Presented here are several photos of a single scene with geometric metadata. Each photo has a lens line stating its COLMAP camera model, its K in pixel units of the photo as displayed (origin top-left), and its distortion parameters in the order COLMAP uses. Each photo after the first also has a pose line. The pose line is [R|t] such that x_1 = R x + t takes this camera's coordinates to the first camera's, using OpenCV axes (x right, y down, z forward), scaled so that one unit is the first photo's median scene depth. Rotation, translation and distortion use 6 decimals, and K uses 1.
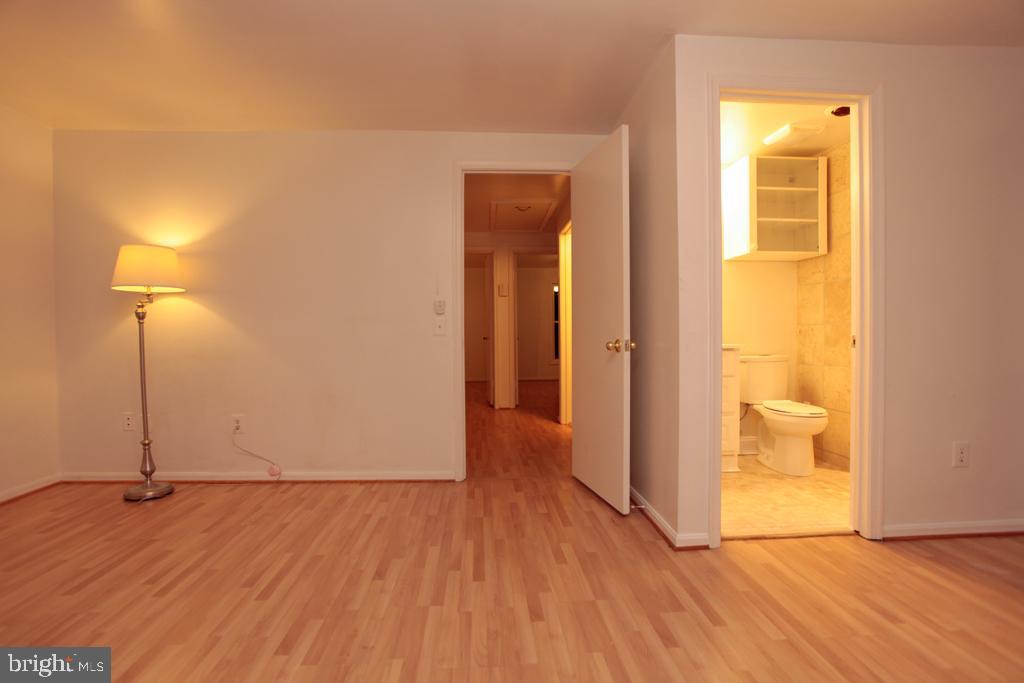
lens RADIAL K [[495.8, 0, 506.3], [0, 495.8, 343.6], [0, 0, 1]] dist [-0.075973, 0.033563]
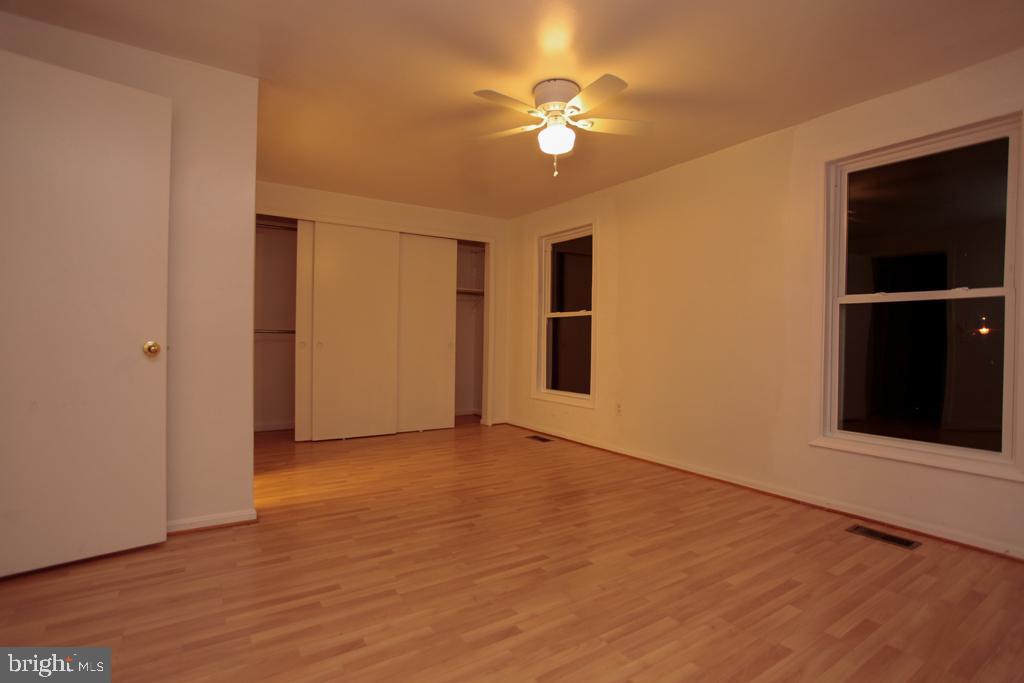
lens RADIAL K [[495.8, 0, 506.3], [0, 495.8, 343.6], [0, 0, 1]] dist [-0.075973, 0.033563]
pose [[-0.506400, -0.011627, 0.862220, -1.198435], [0.000781, 0.999903, 0.013942, -0.023563], [-0.862298, 0.007733, -0.506341, 1.342096]]
